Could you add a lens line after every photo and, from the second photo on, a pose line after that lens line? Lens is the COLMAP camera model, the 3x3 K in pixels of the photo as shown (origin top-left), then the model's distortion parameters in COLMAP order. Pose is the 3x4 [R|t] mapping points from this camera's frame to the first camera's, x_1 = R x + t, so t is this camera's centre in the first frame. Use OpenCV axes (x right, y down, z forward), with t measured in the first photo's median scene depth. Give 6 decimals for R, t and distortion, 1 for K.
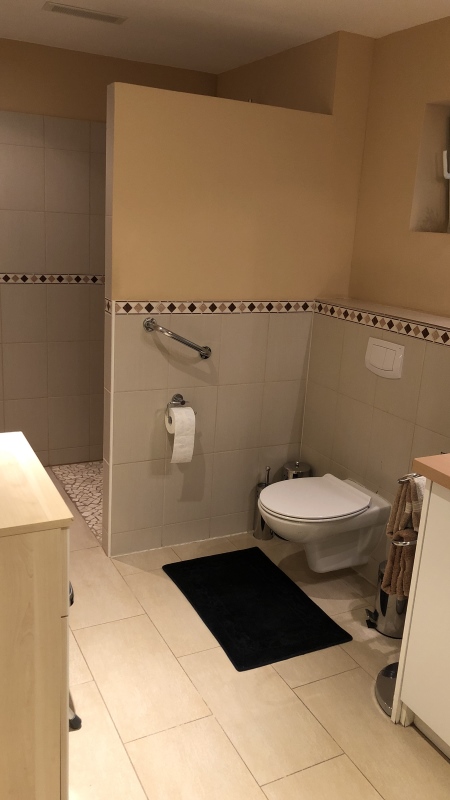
lens RADIAL K [[657.9, 0, 222.0], [0, 657.9, 394.3], [0, 0, 1]] dist [0.024358, -0.008631]
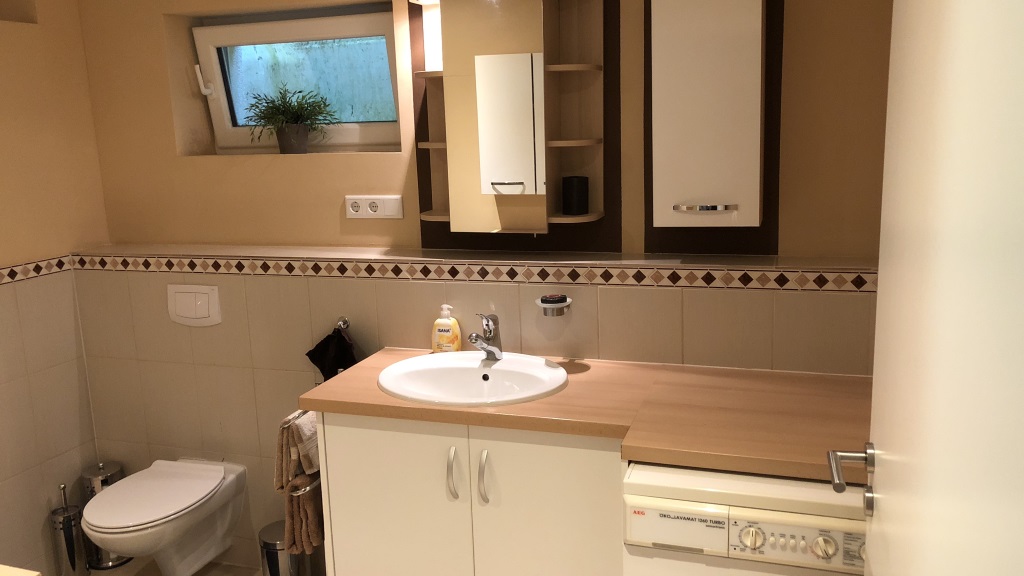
lens RADIAL K [[842.1, 0, 519.8], [0, 842.1, 287.8], [0, 0, 1]] dist [0.024358, -0.008631]
pose [[0.698237, -0.212506, 0.683598, -0.199977], [0.249338, 0.967322, 0.046028, -0.021392], [-0.671040, 0.138309, 0.728406, -0.081075]]
